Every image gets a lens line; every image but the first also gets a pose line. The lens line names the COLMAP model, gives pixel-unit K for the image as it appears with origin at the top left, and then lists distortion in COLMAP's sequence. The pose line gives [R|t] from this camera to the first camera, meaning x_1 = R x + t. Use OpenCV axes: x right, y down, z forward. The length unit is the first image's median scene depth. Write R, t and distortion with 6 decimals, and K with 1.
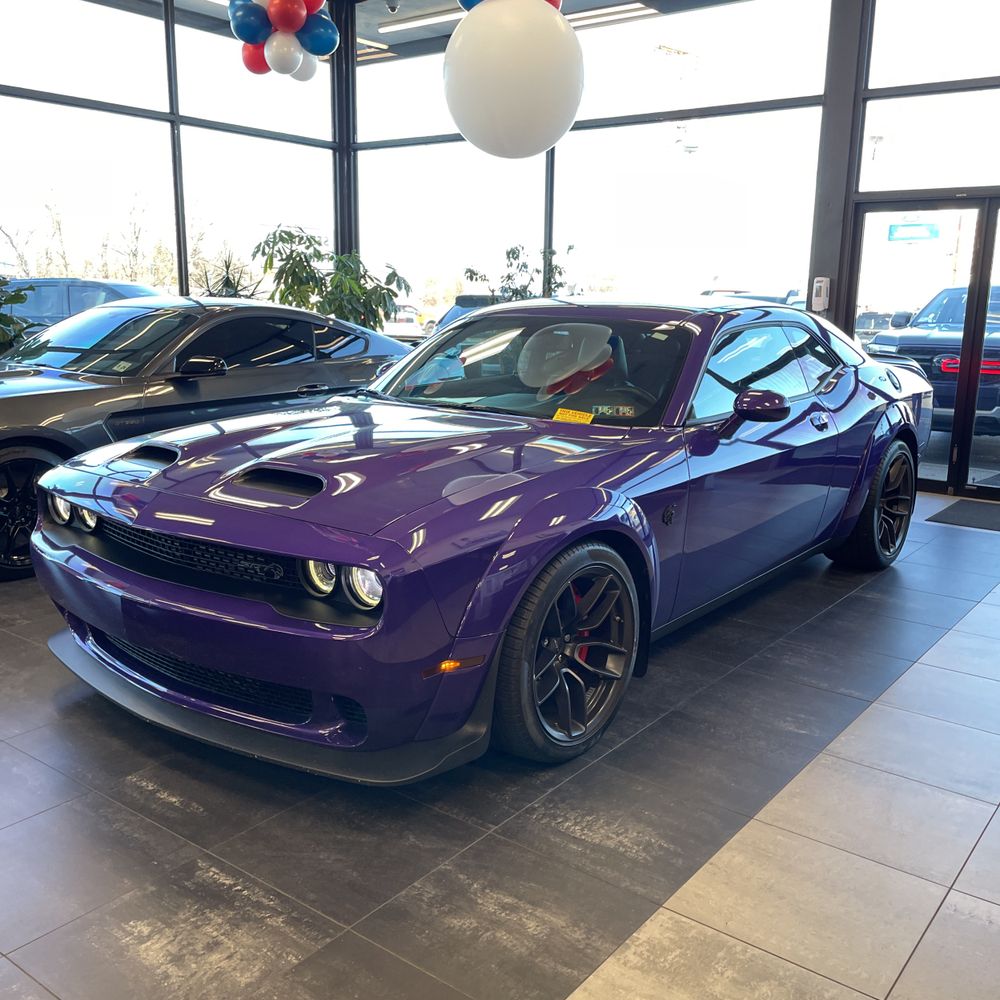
lens RADIAL K [[1011.1, 0, 506.7], [0, 1011.1, 504.4], [0, 0, 1]] dist [0.026093, 0.000000]
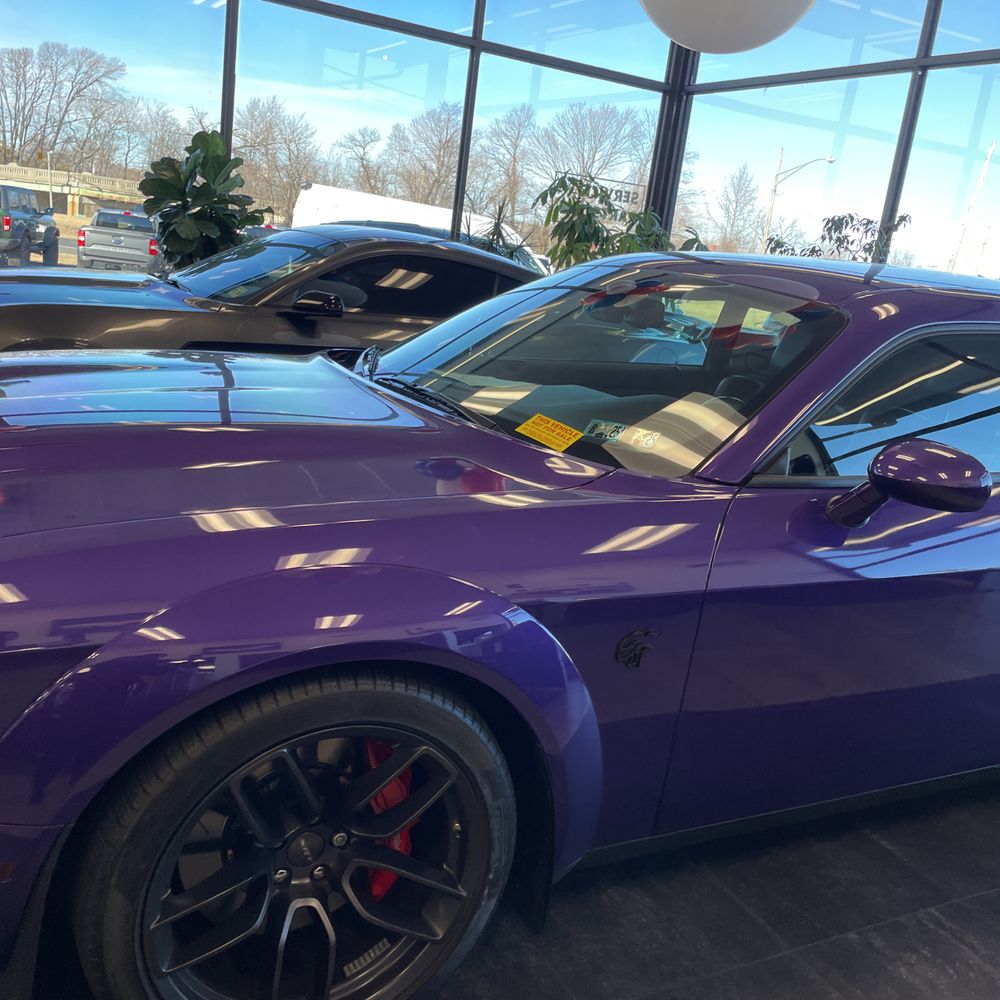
lens RADIAL K [[1011.1, 0, 497.3], [0, 1011.1, 494.7], [0, 0, 1]] dist [0.026093, 0.000000]
pose [[0.903150, 0.188970, -0.385500, 0.110524], [-0.187779, 0.981350, 0.041125, -0.029980], [0.386082, 0.035247, 0.921791, 0.195986]]
